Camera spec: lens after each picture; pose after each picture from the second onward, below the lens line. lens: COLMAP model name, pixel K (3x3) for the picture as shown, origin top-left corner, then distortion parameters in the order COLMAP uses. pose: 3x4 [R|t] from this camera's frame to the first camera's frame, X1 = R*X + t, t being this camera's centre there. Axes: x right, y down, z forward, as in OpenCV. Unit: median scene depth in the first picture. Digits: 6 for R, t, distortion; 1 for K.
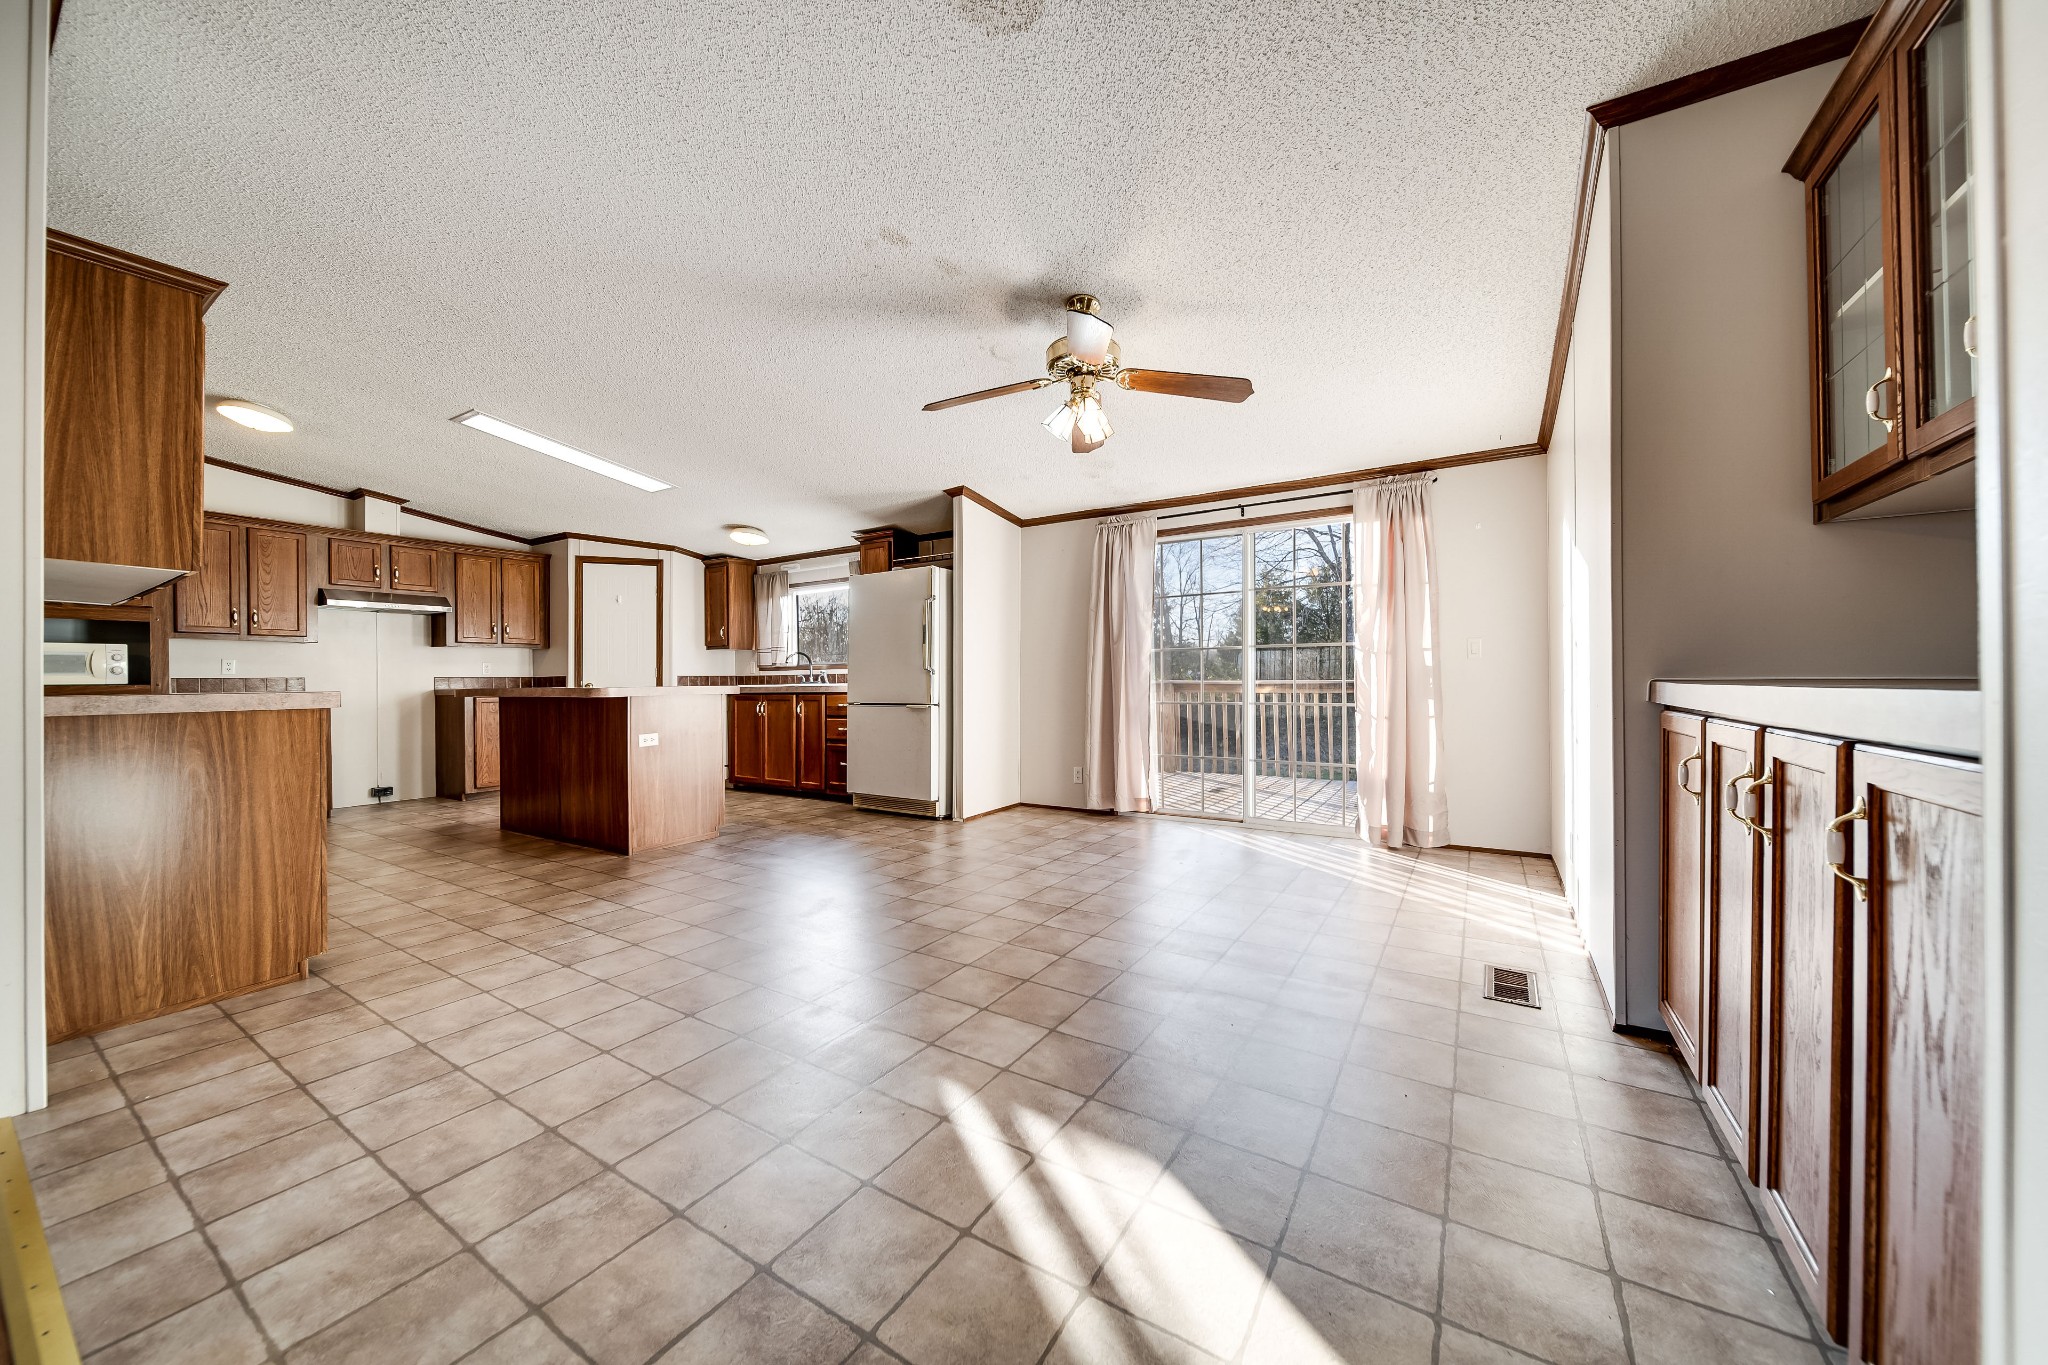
lens RADIAL K [[723.3, 0, 1024.0], [0, 723.3, 682.5], [0, 0, 1]] dist [0.002458, 0.000160]
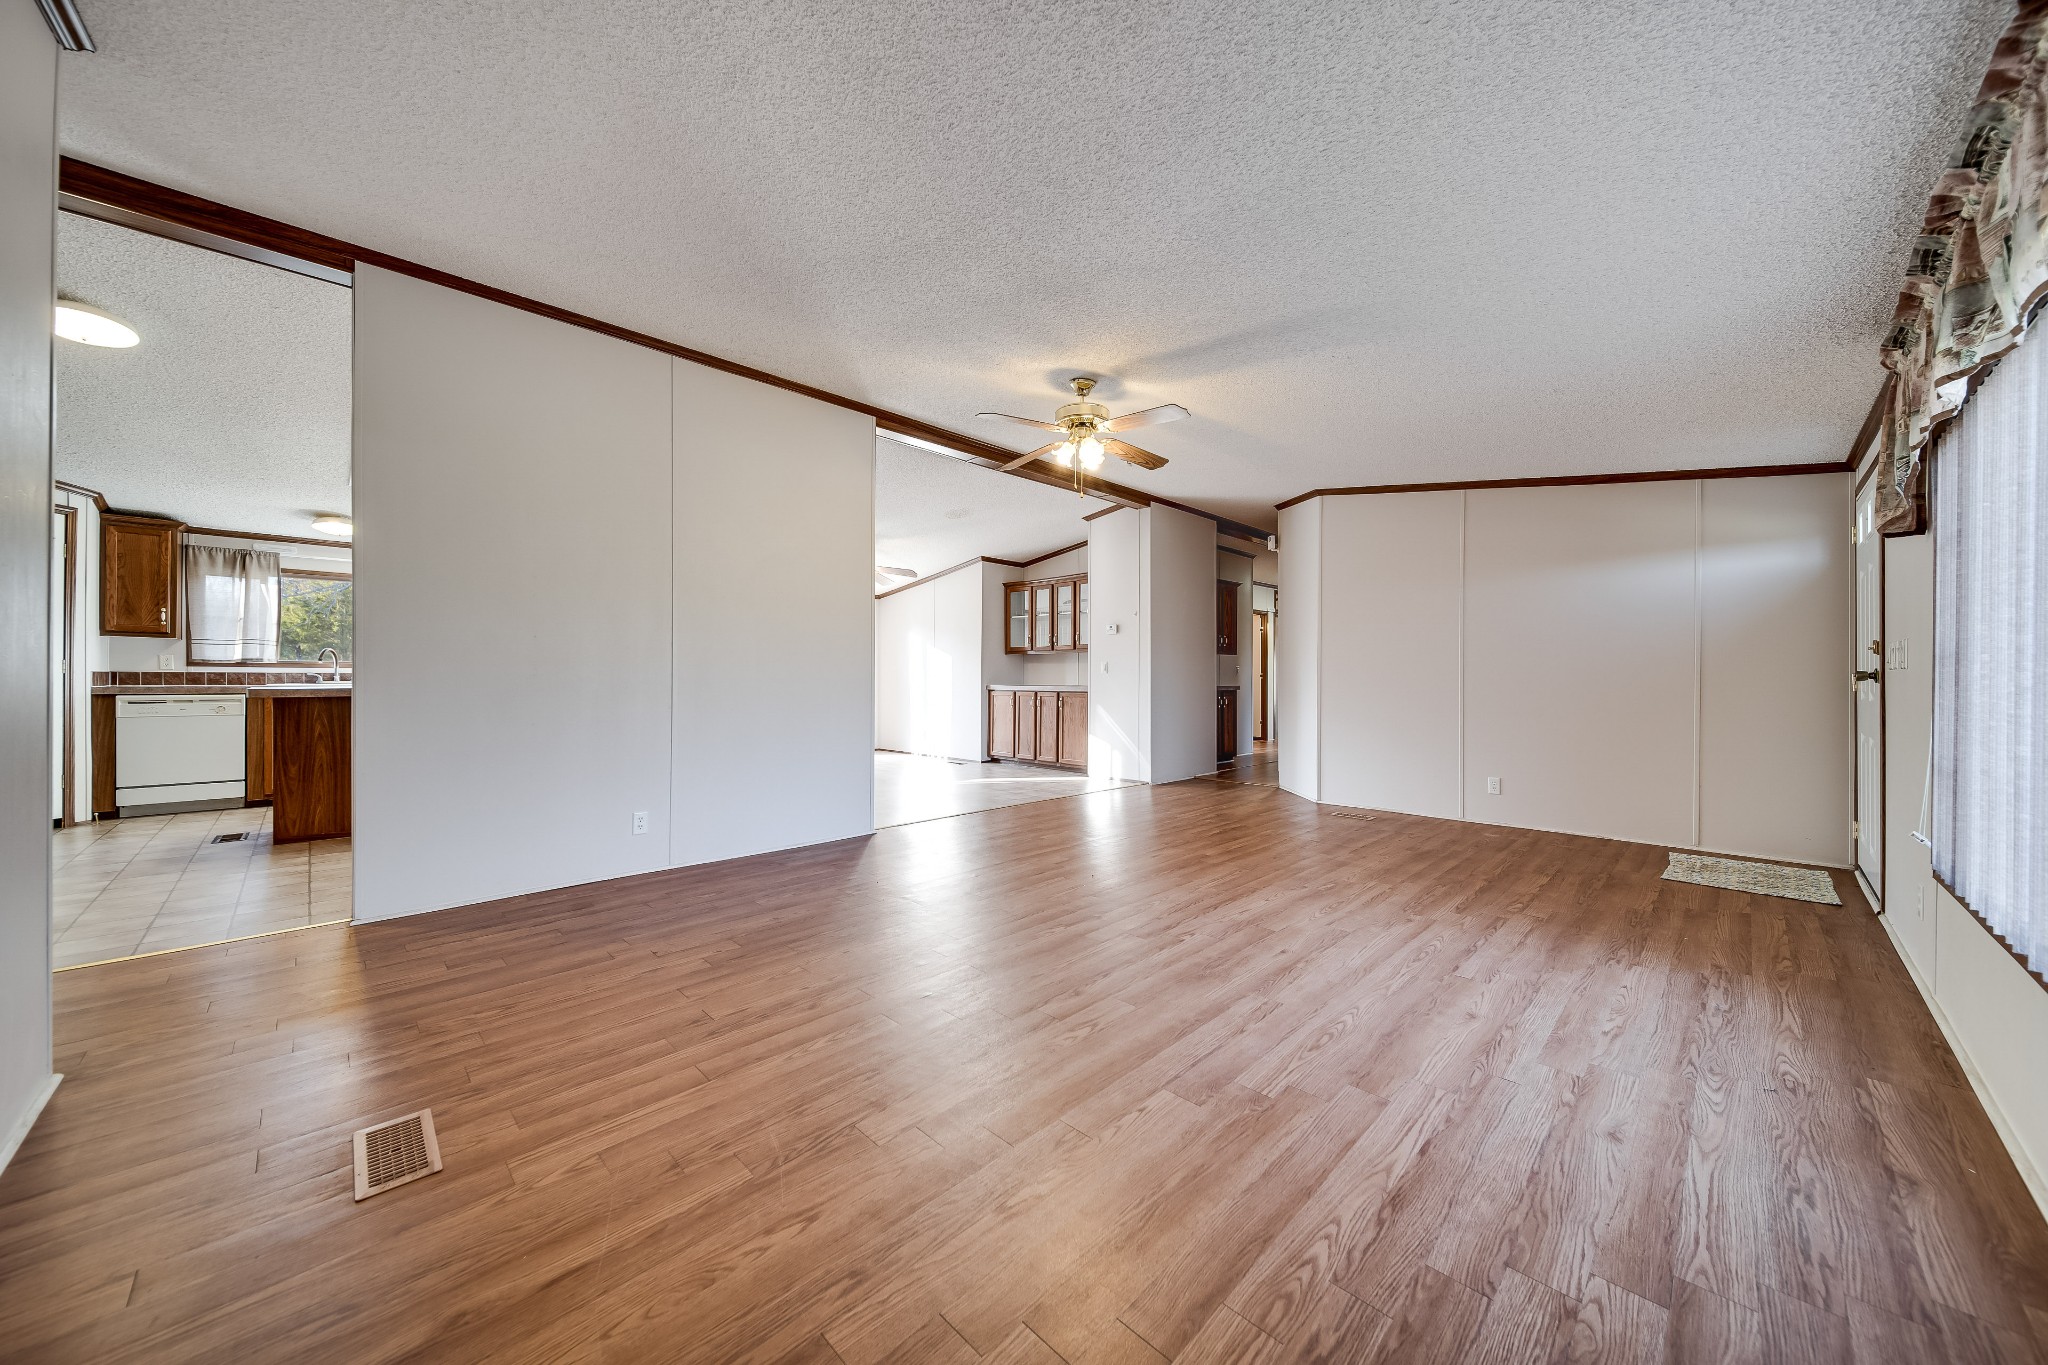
lens RADIAL K [[723.3, 0, 1024.0], [0, 723.3, 682.5], [0, 0, 1]] dist [0.002458, 0.000160]
pose [[0.220831, 0.004014, 0.975304, -0.978849], [-0.006021, 0.999978, -0.002753, -0.001712], [-0.975294, -0.005265, 0.220850, -0.068969]]
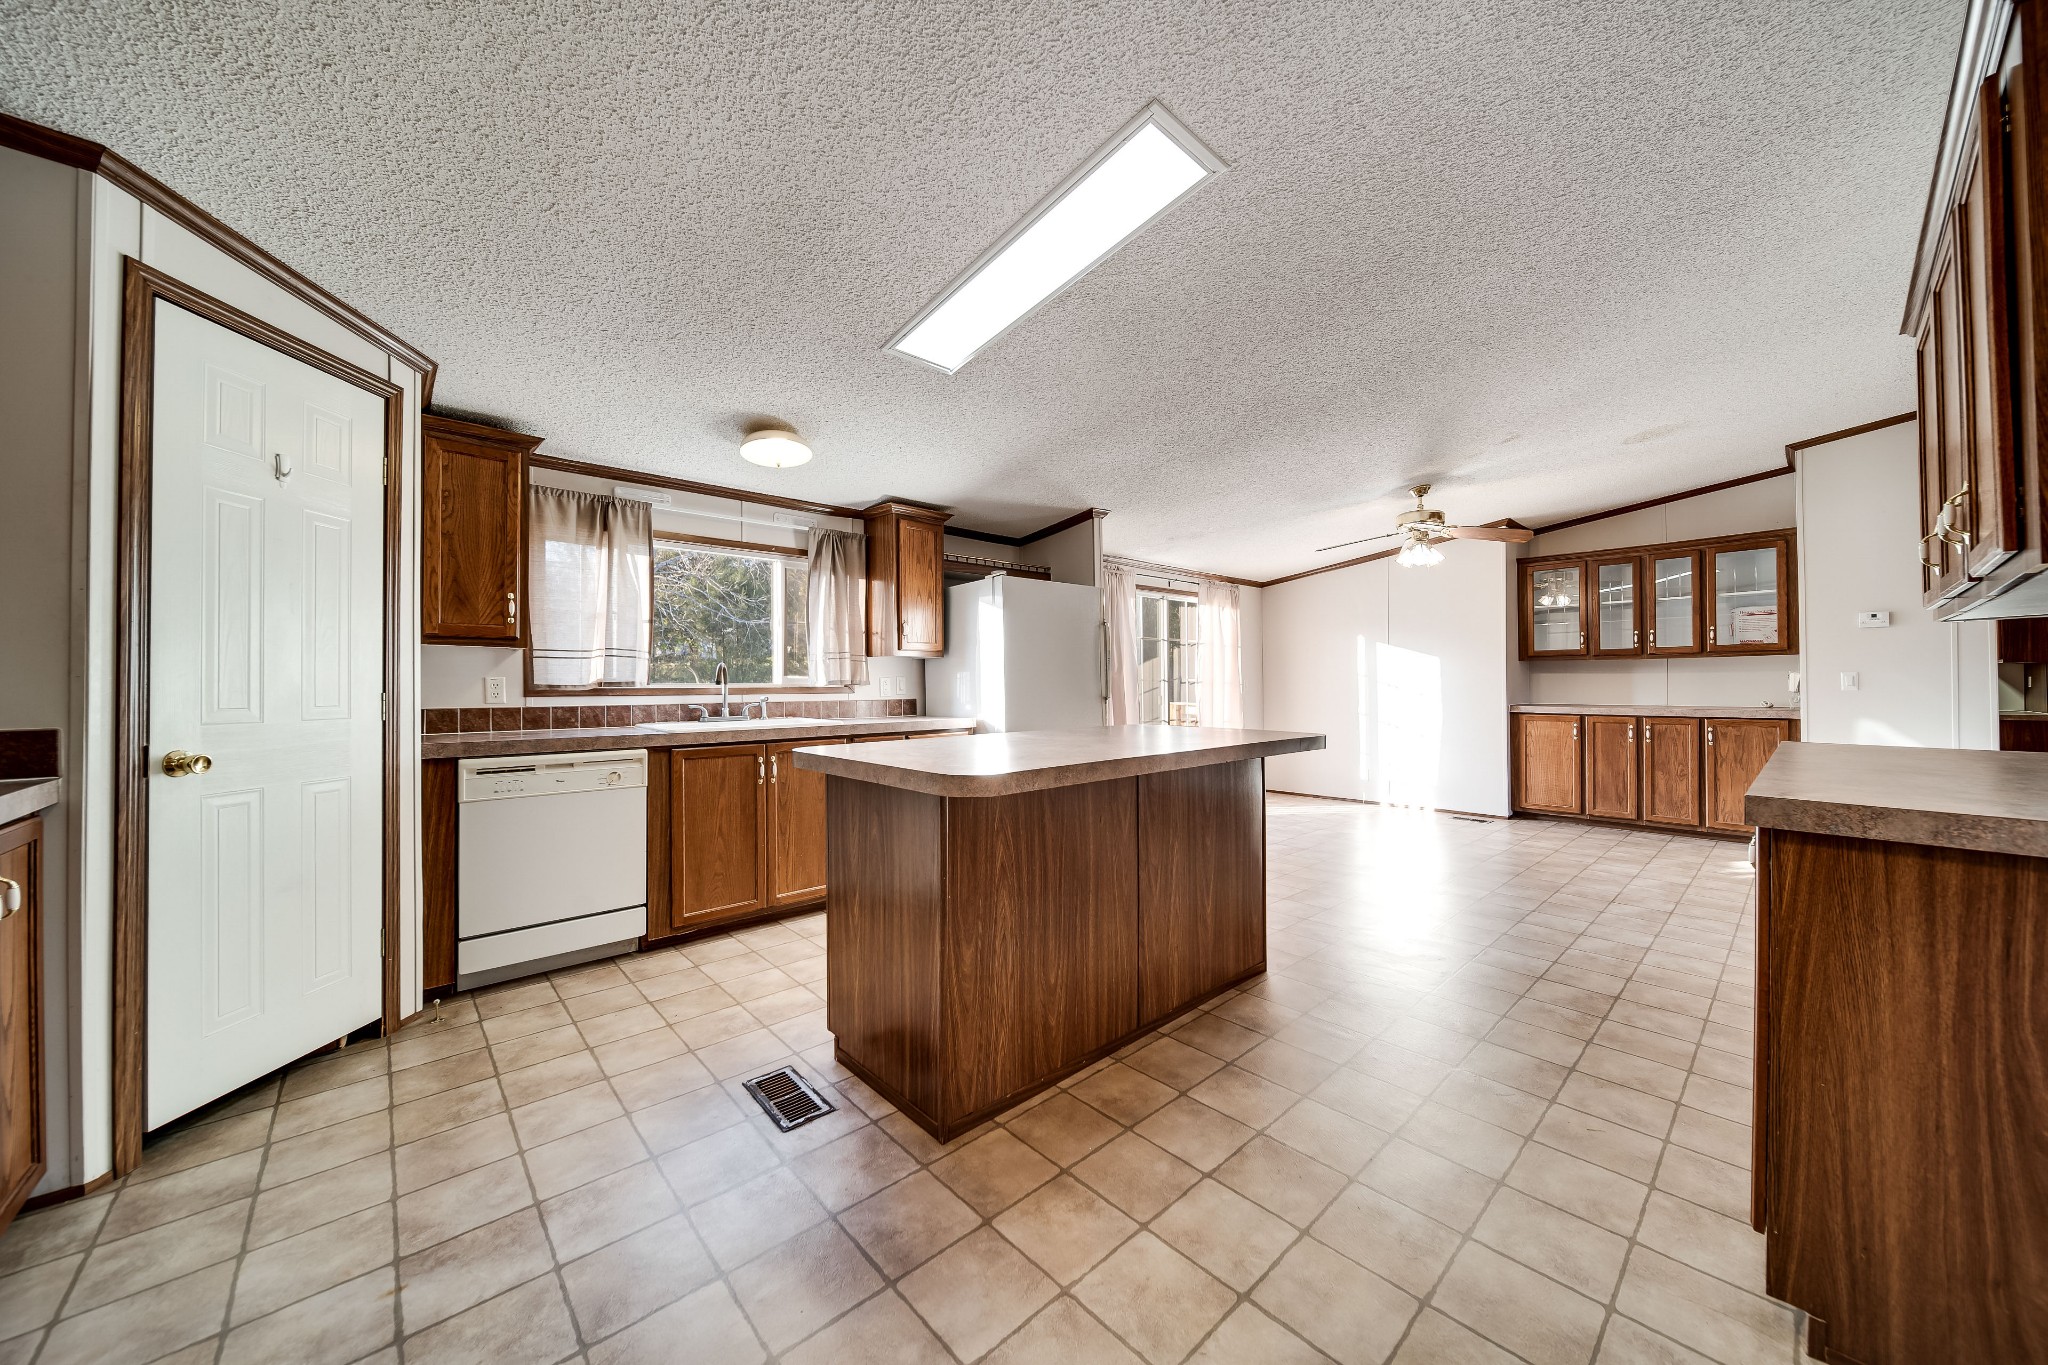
lens RADIAL K [[721.1, 0, 1037.5], [0, 721.1, 680.6], [0, 0, 1]] dist [0.001308, 0.000196]
pose [[0.260288, 0.011340, 0.965464, -0.749772], [0.002830, 0.999918, -0.012508, -0.020663], [-0.965527, 0.005988, 0.260234, 0.600031]]
